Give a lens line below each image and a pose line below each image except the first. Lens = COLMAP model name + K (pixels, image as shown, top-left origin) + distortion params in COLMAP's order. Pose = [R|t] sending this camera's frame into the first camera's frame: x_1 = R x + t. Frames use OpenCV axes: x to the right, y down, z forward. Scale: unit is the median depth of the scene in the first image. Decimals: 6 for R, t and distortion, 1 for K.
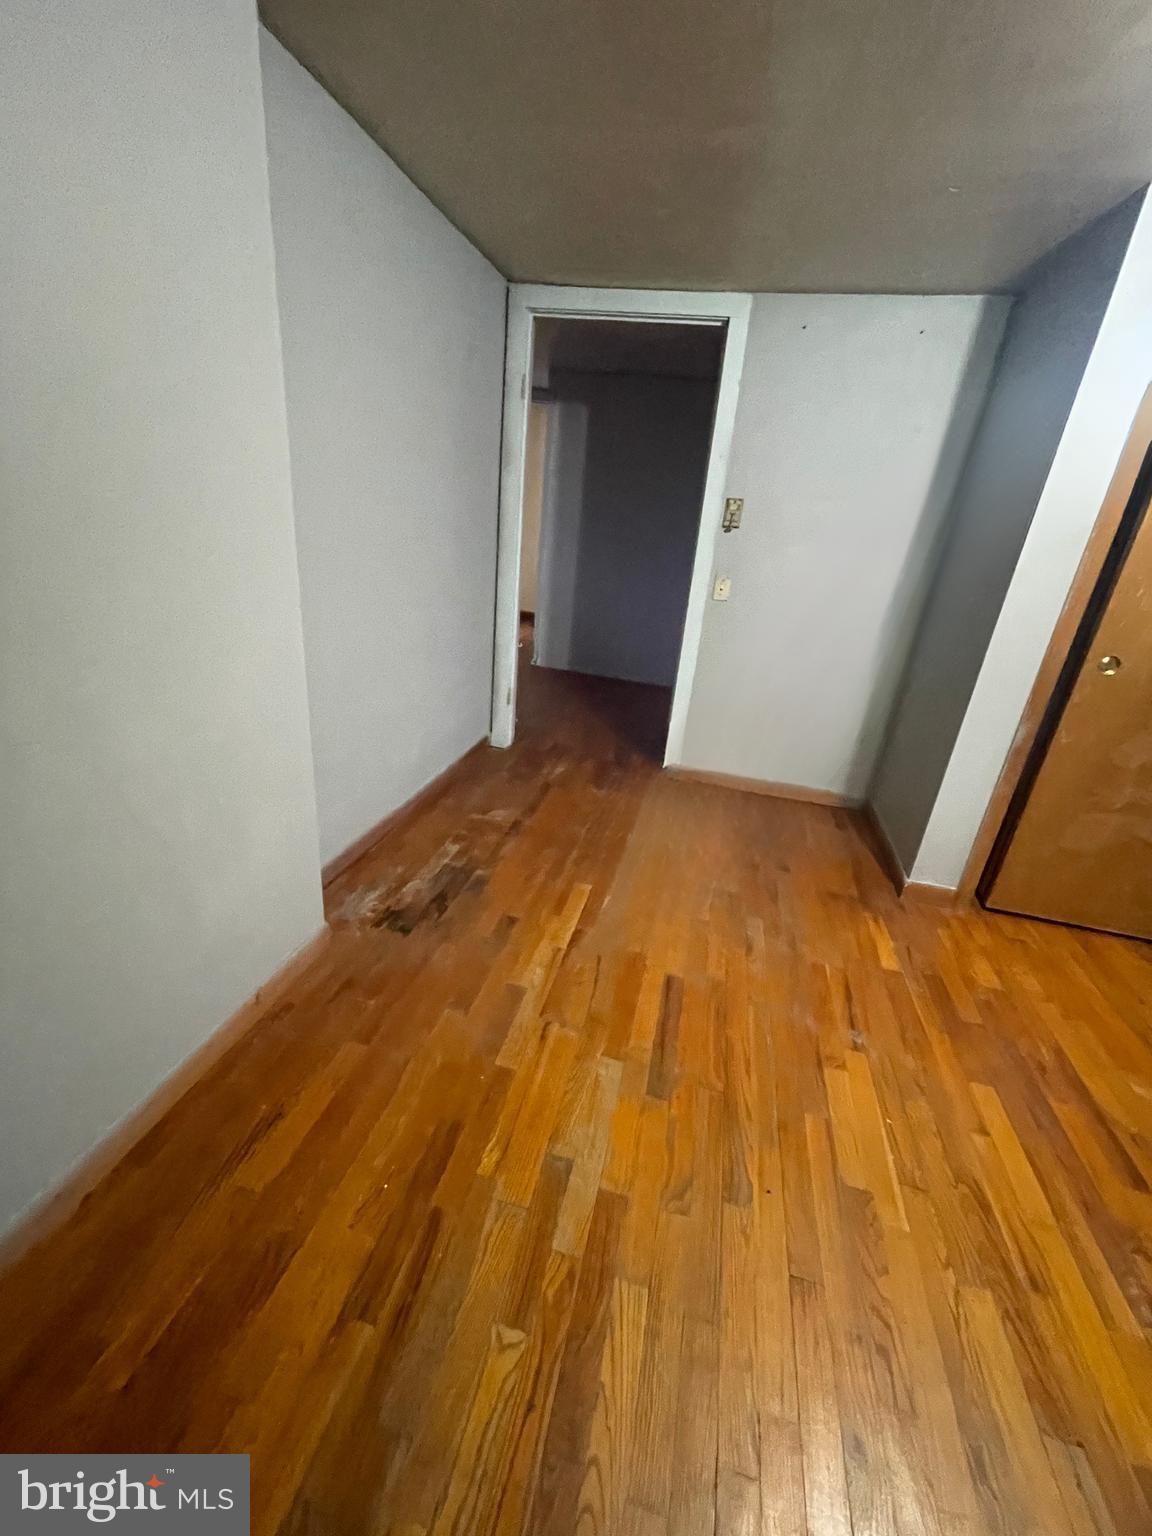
lens RADIAL K [[622.3, 0, 576.0], [0, 622.3, 768.0], [0, 0, 1]] dist [-0.001186, -0.000029]
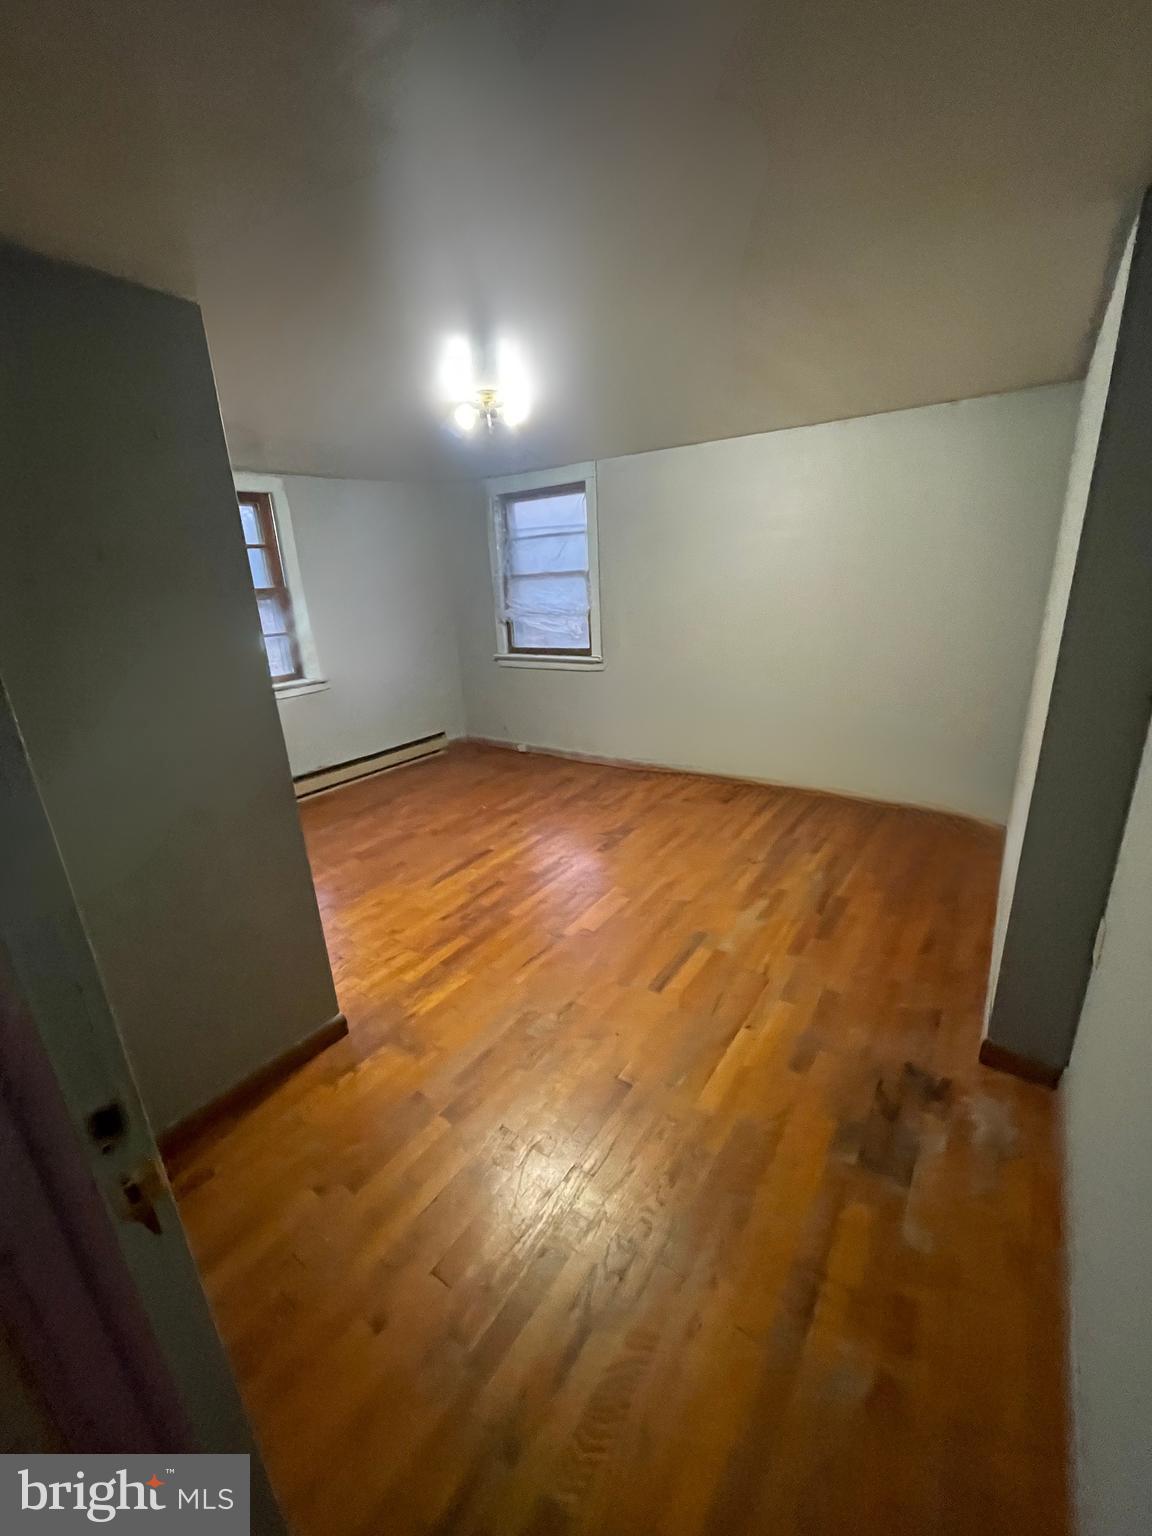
lens RADIAL K [[622.3, 0, 576.0], [0, 622.3, 768.0], [0, 0, 1]] dist [-0.001186, -0.000029]
pose [[-0.931359, -0.147324, 0.332967, -0.041450], [0.112825, 0.752698, 0.648626, -0.778426], [-0.346182, 0.641670, -0.684410, 1.549203]]
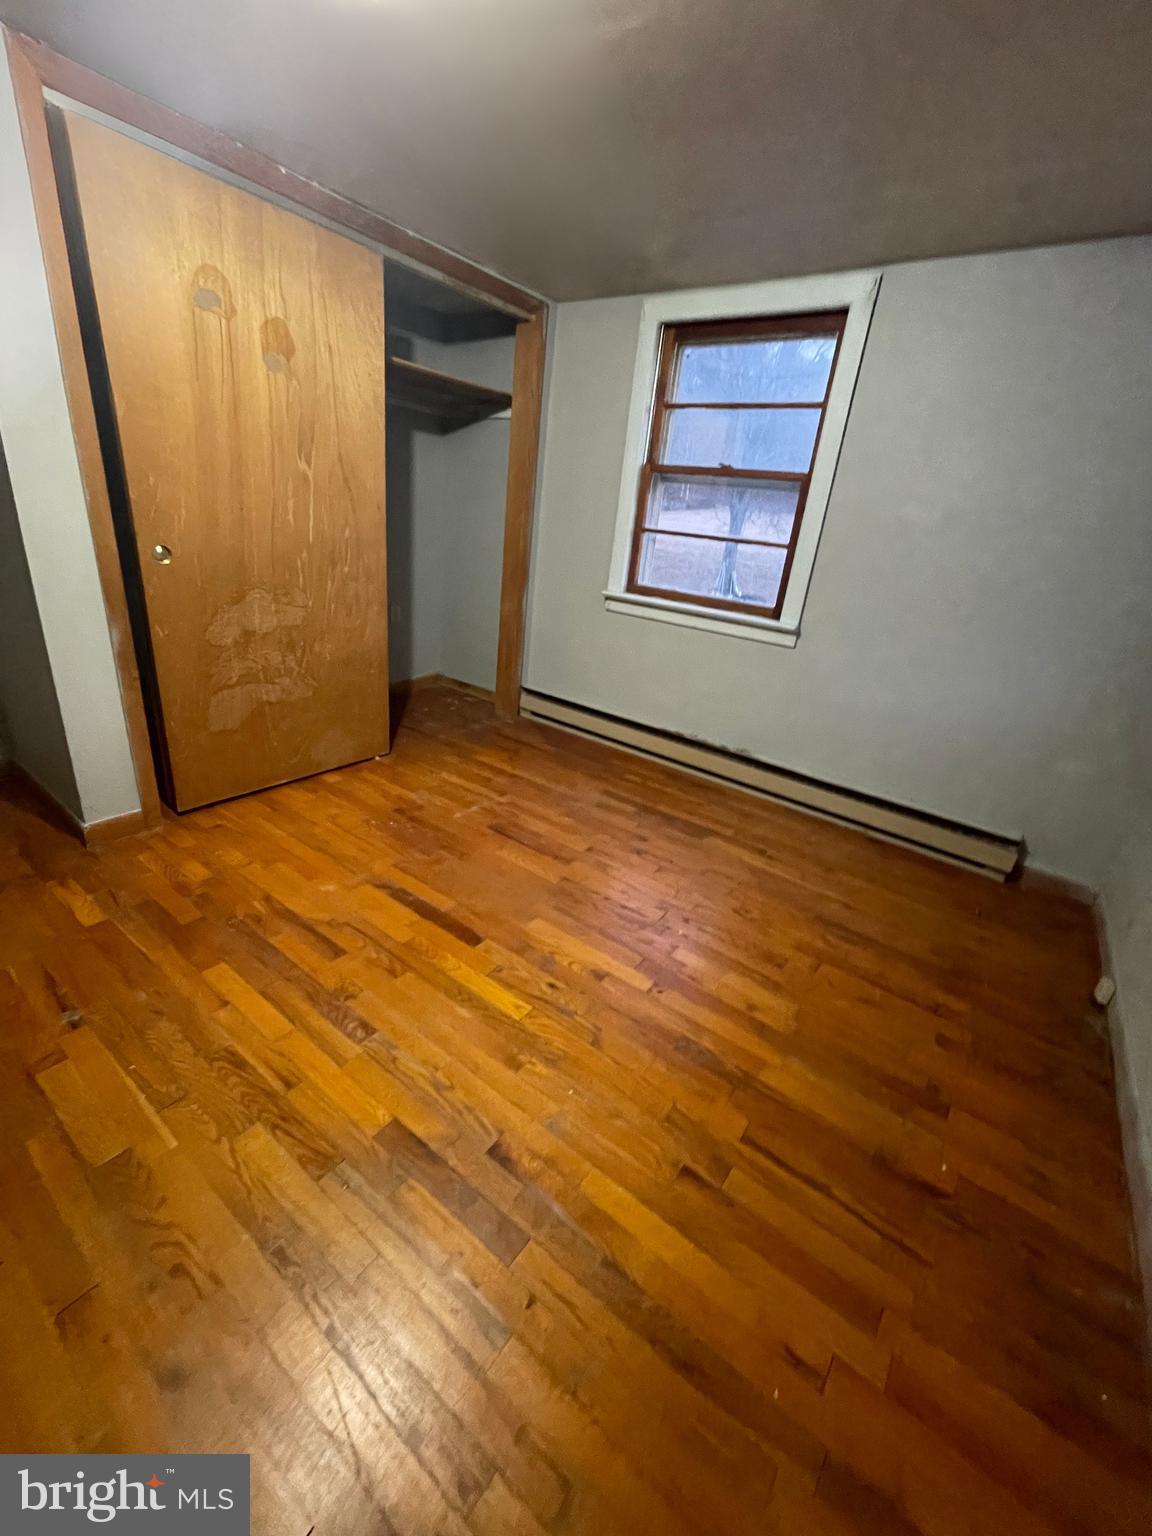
lens RADIAL K [[622.3, 0, 576.0], [0, 622.3, 768.0], [0, 0, 1]] dist [-0.001186, -0.000029]
pose [[0.388786, -0.393854, 0.832901, 0.121945], [0.289824, 0.910410, 0.295220, 0.058273], [-0.874555, 0.126618, 0.468103, -0.055570]]
